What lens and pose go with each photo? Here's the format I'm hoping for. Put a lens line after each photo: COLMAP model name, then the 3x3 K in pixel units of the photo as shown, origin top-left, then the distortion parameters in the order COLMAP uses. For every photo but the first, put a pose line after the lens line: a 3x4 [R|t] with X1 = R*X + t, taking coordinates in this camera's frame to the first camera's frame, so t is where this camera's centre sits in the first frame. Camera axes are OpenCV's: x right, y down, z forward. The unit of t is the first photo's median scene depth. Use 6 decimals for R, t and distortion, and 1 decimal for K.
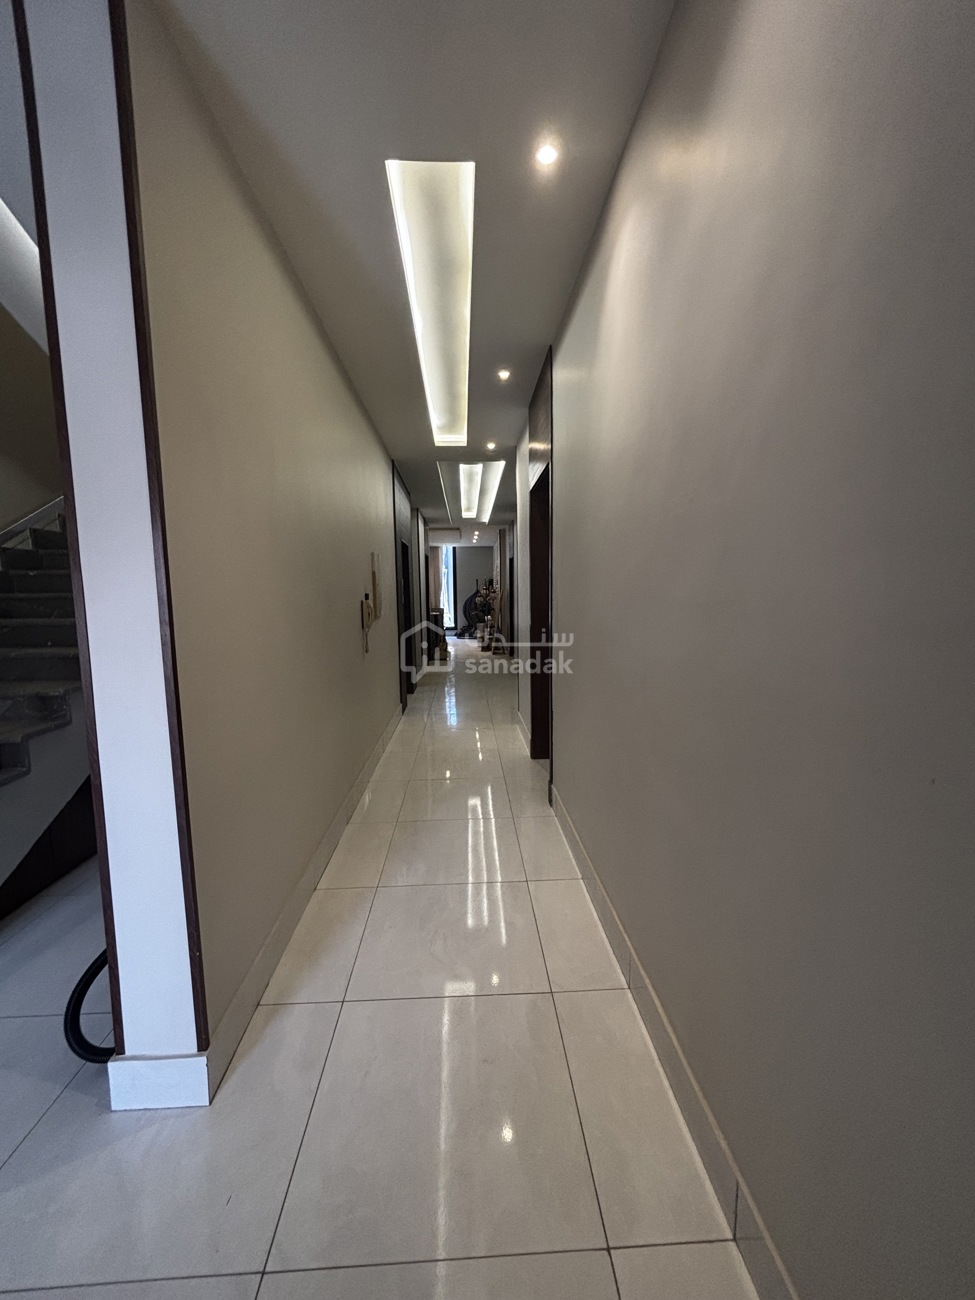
lens RADIAL K [[523.9, 0, 489.2], [0, 523.9, 652.8], [0, 0, 1]] dist [-0.000246, -0.000009]
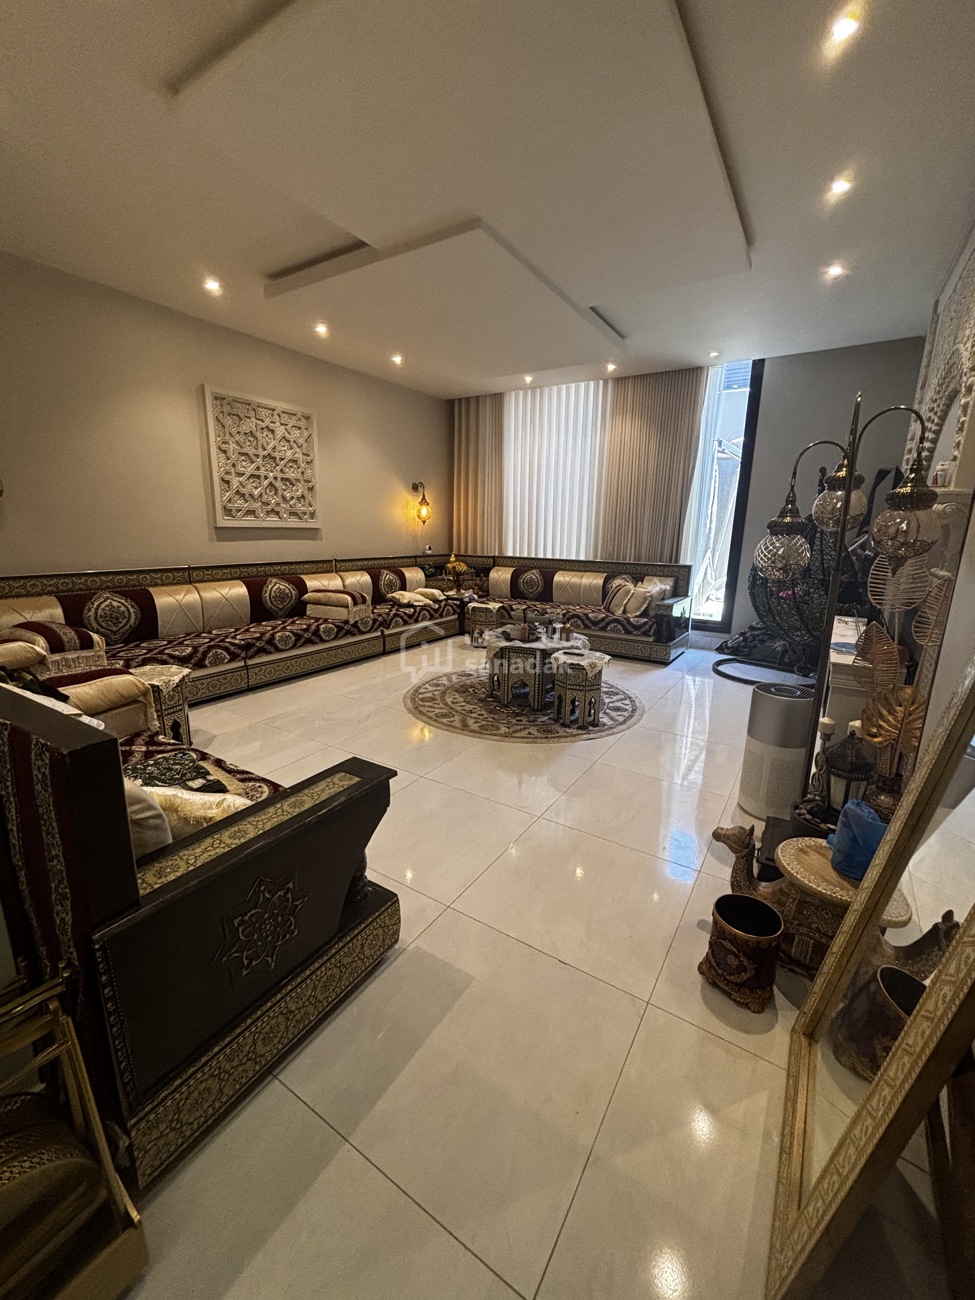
lens RADIAL K [[523.9, 0, 486.9], [0, 523.9, 648.2], [0, 0, 1]] dist [-0.000246, -0.000009]
pose [[0.817689, 0.147444, -0.556457, -0.002486], [-0.079915, 0.986357, 0.143922, -0.069067], [0.570086, -0.073215, 0.818317, 0.652693]]
